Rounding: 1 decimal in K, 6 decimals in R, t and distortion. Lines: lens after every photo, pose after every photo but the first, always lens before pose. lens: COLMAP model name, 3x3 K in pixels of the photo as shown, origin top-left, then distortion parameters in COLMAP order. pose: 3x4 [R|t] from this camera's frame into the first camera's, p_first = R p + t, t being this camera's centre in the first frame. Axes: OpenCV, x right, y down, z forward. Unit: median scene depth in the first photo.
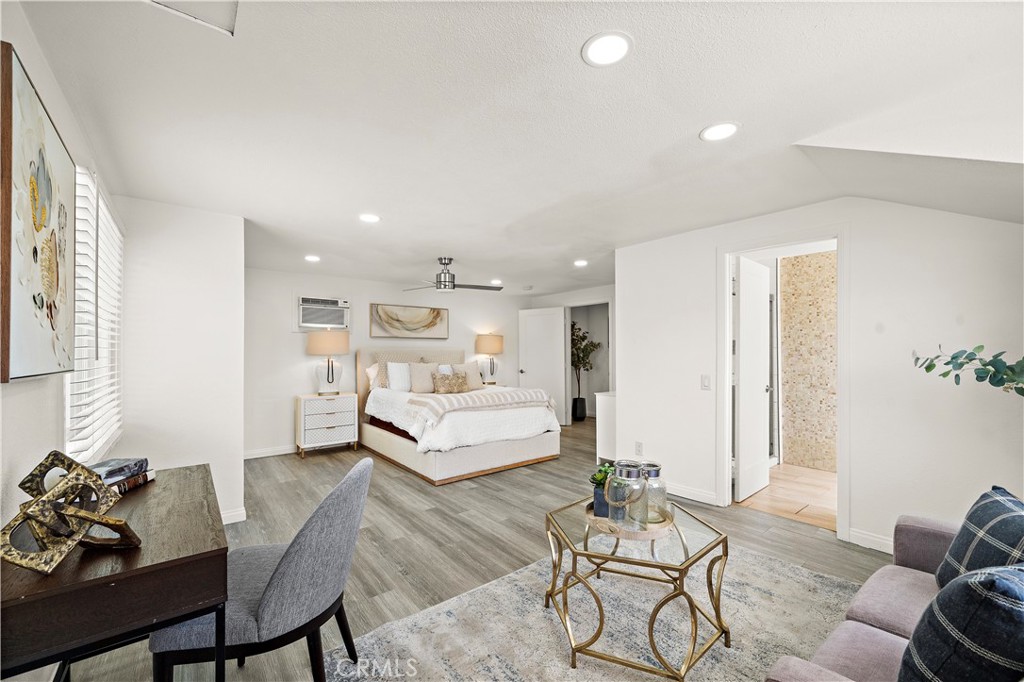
lens RADIAL K [[417.9, 0, 515.9], [0, 417.9, 350.6], [0, 0, 1]] dist [-0.003243, 0.000375]
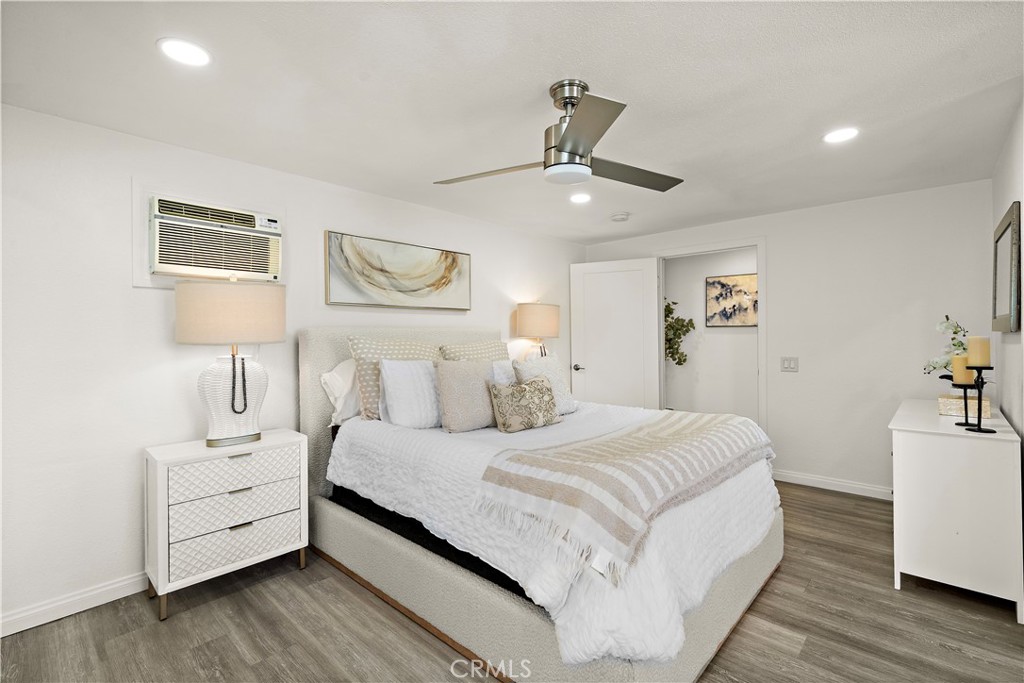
lens RADIAL K [[461.9, 0, 506.0], [0, 461.9, 335.9], [0, 0, 1]] dist [-0.000701, 0.000325]
pose [[0.990118, -0.006586, 0.140080, -0.245829], [0.006209, 0.999976, 0.003125, 0.003048], [-0.140098, -0.002225, 0.990135, 0.512174]]
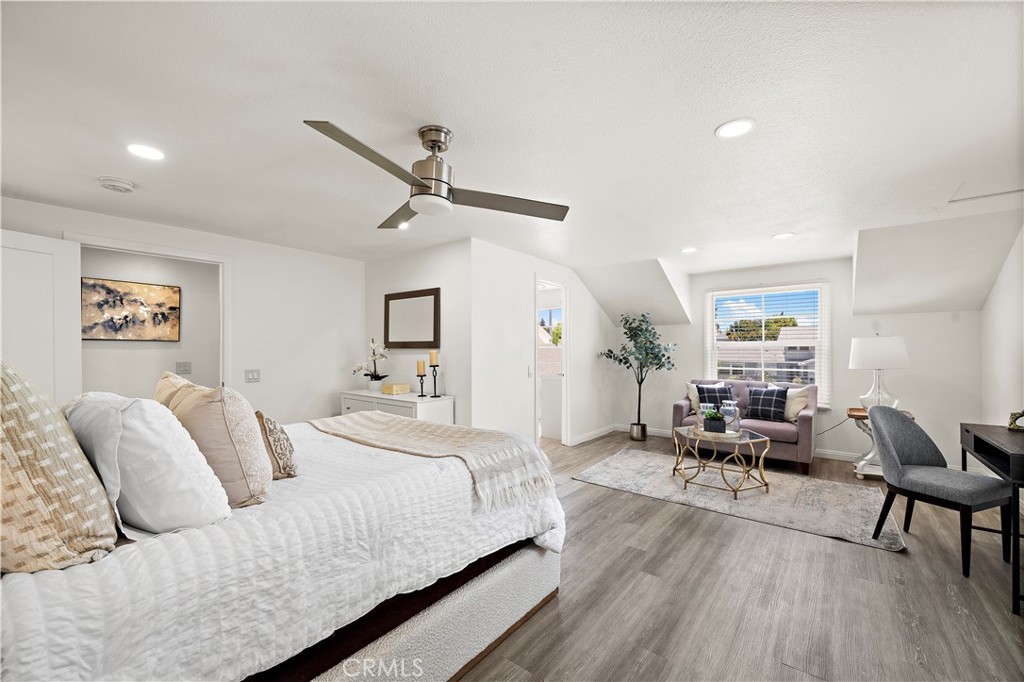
lens RADIAL K [[417.9, 0, 510.5], [0, 417.9, 346.5], [0, 0, 1]] dist [-0.003243, 0.000375]
pose [[-0.229513, 0.007417, 0.973277, -0.529718], [0.000396, 0.999972, -0.007527, 0.006186], [-0.973306, -0.001342, -0.229509, 0.888934]]
